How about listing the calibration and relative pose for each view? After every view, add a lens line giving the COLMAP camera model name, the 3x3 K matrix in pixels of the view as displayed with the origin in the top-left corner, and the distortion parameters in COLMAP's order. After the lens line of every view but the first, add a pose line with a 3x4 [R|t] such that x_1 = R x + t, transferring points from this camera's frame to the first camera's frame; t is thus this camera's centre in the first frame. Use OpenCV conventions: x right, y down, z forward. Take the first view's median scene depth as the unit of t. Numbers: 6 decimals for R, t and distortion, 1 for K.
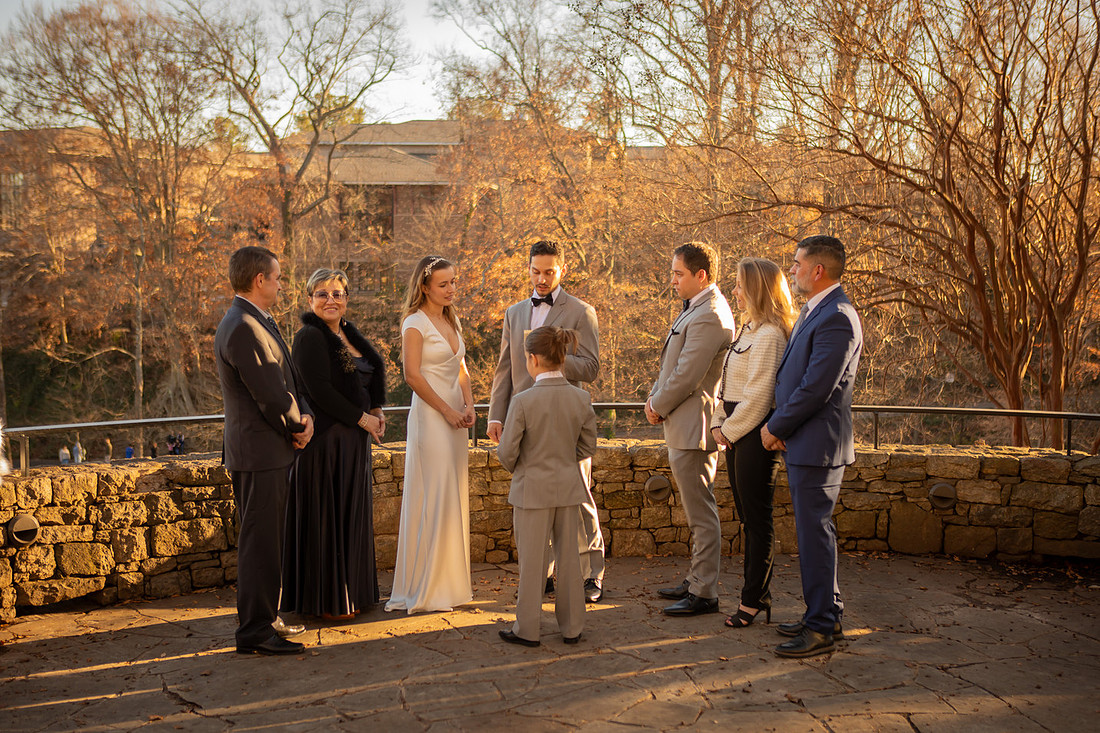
lens RADIAL K [[1666.3, 0, 550.1], [0, 1666.3, 382.5], [0, 0, 1]] dist [0.062836, 0.000000]
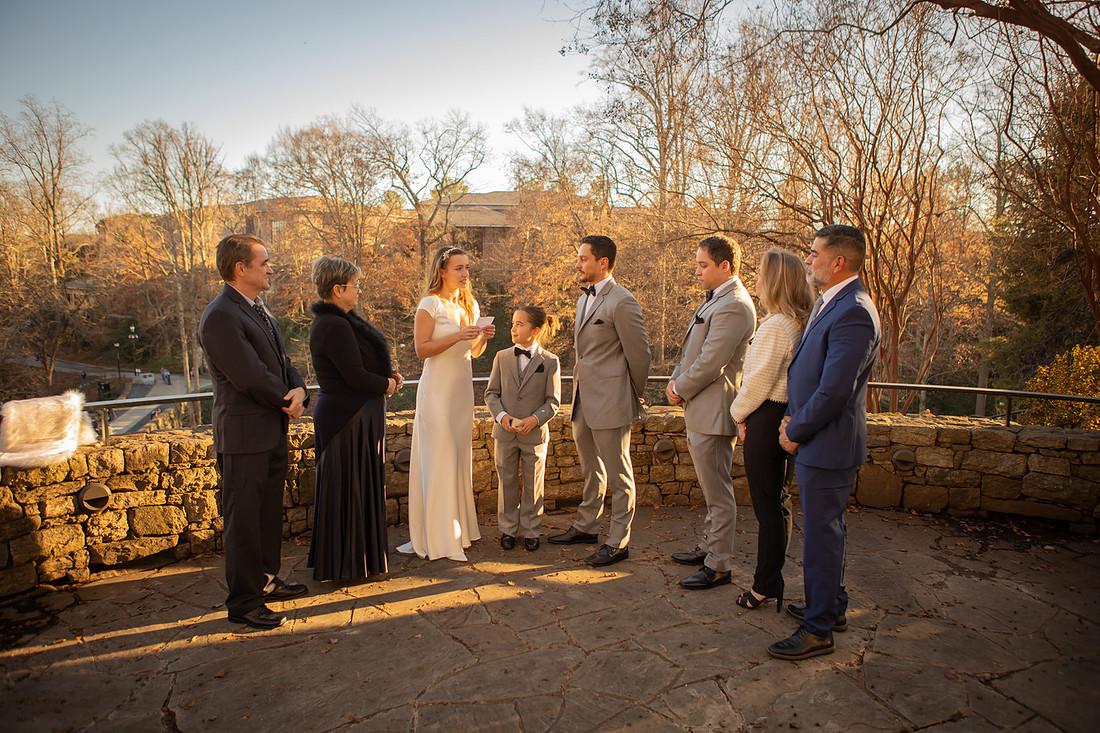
lens RADIAL K [[834.4, 0, 548.5], [0, 834.4, 364.8], [0, 0, 1]] dist [-0.086080, 0.054059]
pose [[0.999643, 0.010564, -0.024545, 0.000503], [-0.009625, 0.999230, 0.038044, -0.004942], [0.024928, -0.037794, 0.998975, 0.106269]]
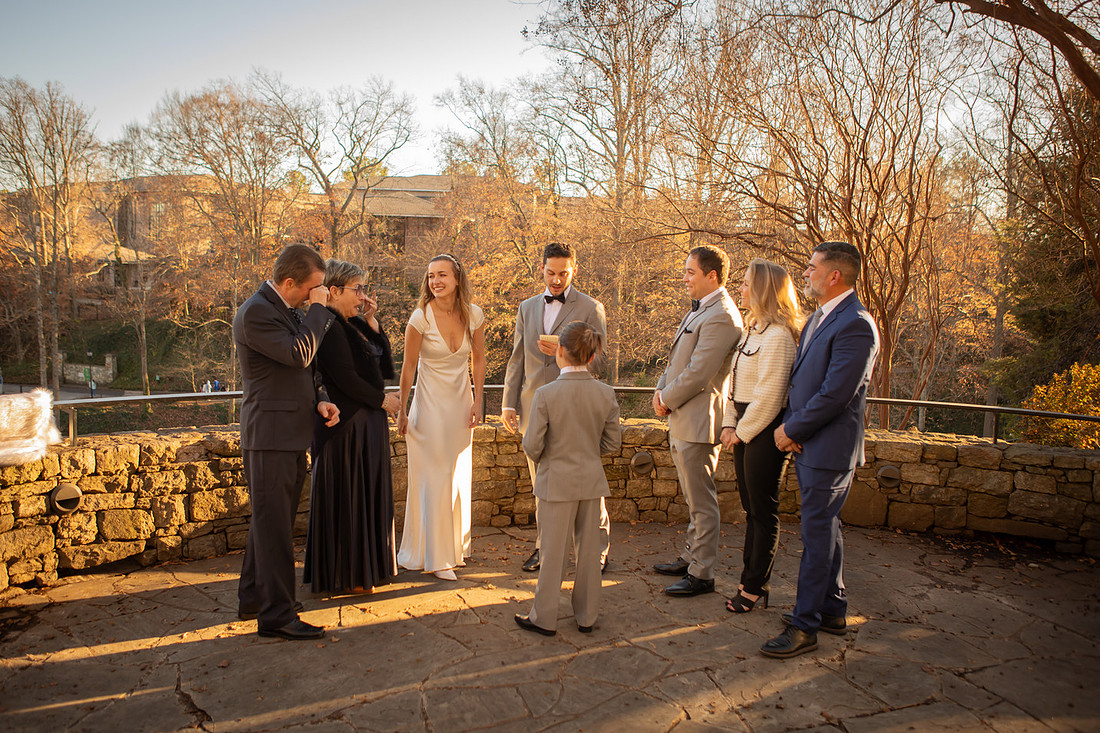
lens RADIAL K [[1023.6, 0, 512.2], [0, 1023.6, 348.2], [0, 0, 1]] dist [-0.056102, 0.000000]
pose [[0.999488, 0.028091, 0.015318, -0.008808], [-0.028114, 0.999604, 0.001288, -0.003316], [-0.015276, -0.001718, 0.999882, 0.076734]]
